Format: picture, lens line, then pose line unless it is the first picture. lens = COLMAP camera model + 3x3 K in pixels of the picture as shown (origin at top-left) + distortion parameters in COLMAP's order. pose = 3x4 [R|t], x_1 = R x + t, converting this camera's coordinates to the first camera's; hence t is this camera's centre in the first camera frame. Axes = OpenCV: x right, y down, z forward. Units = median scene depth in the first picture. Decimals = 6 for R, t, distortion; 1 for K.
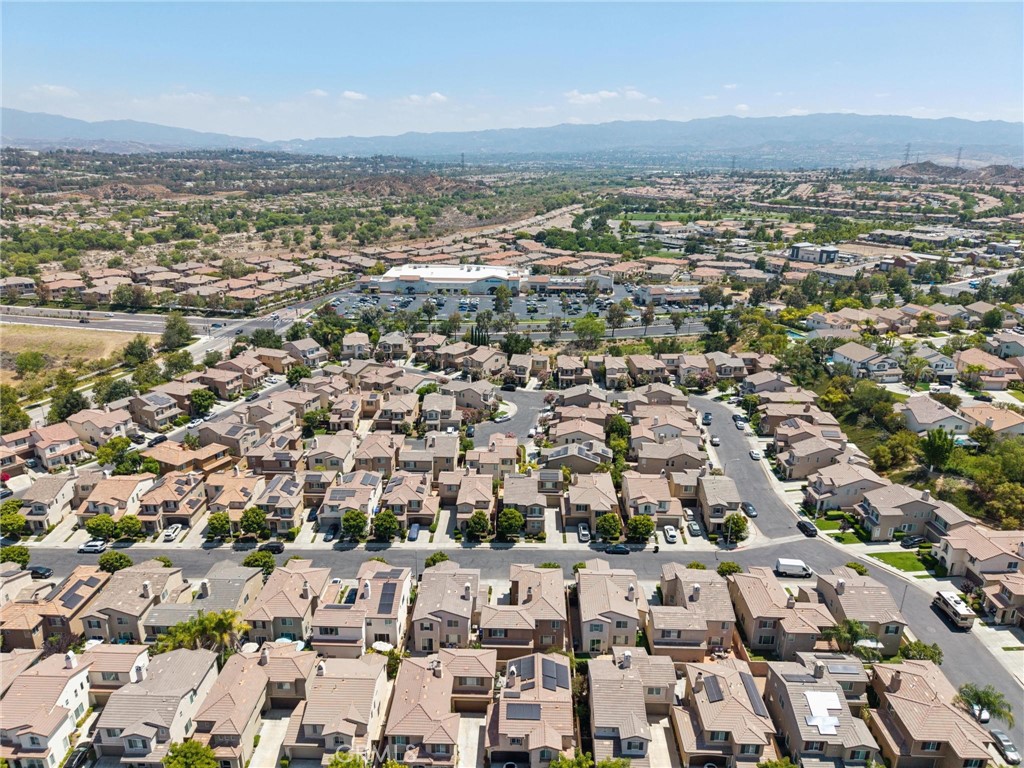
lens RADIAL K [[700.2, 0, 512.0], [0, 700.2, 384.0], [0, 0, 1]] dist [-0.001261, -0.005218]
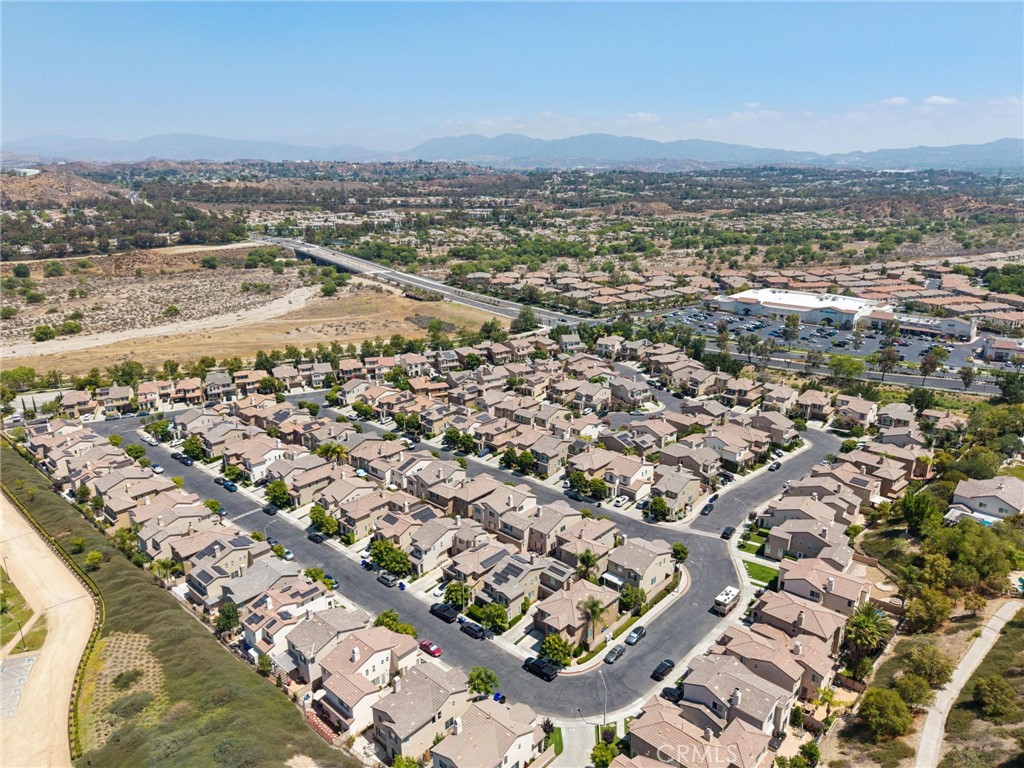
lens RADIAL K [[700.2, 0, 512.0], [0, 700.2, 384.0], [0, 0, 1]] dist [-0.001261, -0.005218]
pose [[0.745868, 0.180306, -0.641226, 0.611602], [-0.191374, 0.980086, 0.052985, -0.024216], [0.638011, 0.083194, 0.765520, -0.119478]]
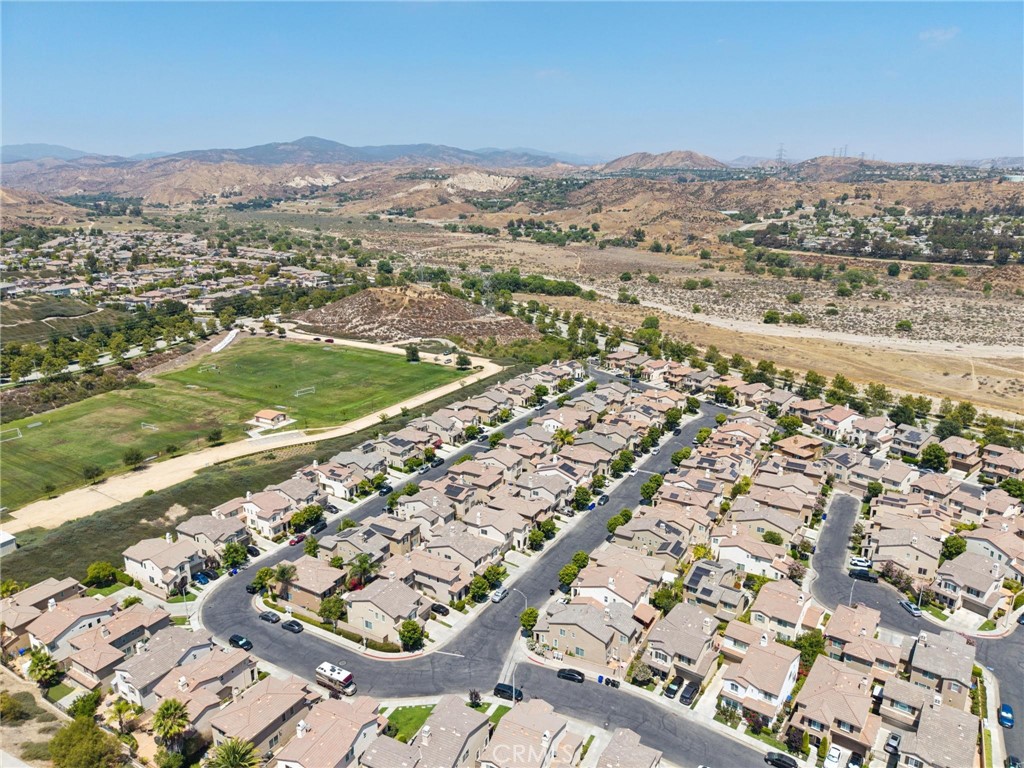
lens RADIAL K [[698.5, 0, 530.8], [0, 698.5, 382.5], [0, 0, 1]] dist [0.002744, -0.000742]
pose [[-0.476742, 0.237223, -0.846429, 0.739976], [-0.278034, 0.872772, 0.401206, -0.337466], [0.833915, 0.426608, -0.350131, 0.805618]]
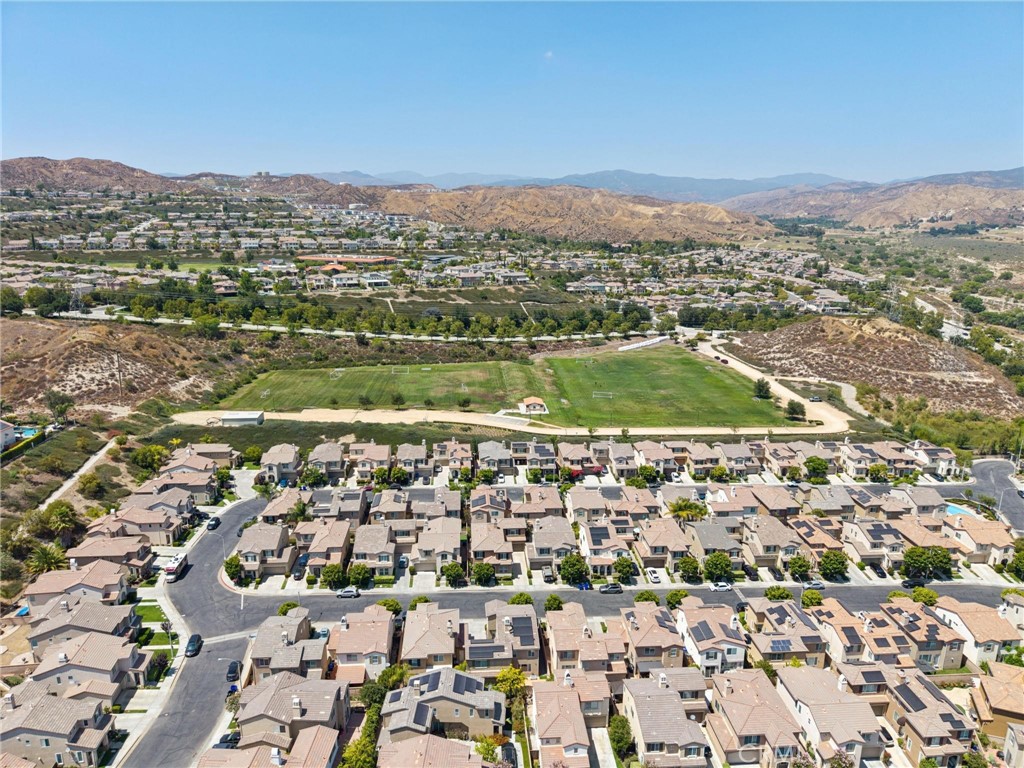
lens RADIAL K [[700.2, 0, 512.0], [0, 700.2, 384.0], [0, 0, 1]] dist [-0.001261, -0.005218]
pose [[-0.996781, 0.011217, -0.079383, 0.061056], [-0.033186, 0.843626, 0.535905, -0.409377], [0.072981, 0.536814, -0.840538, 1.121400]]
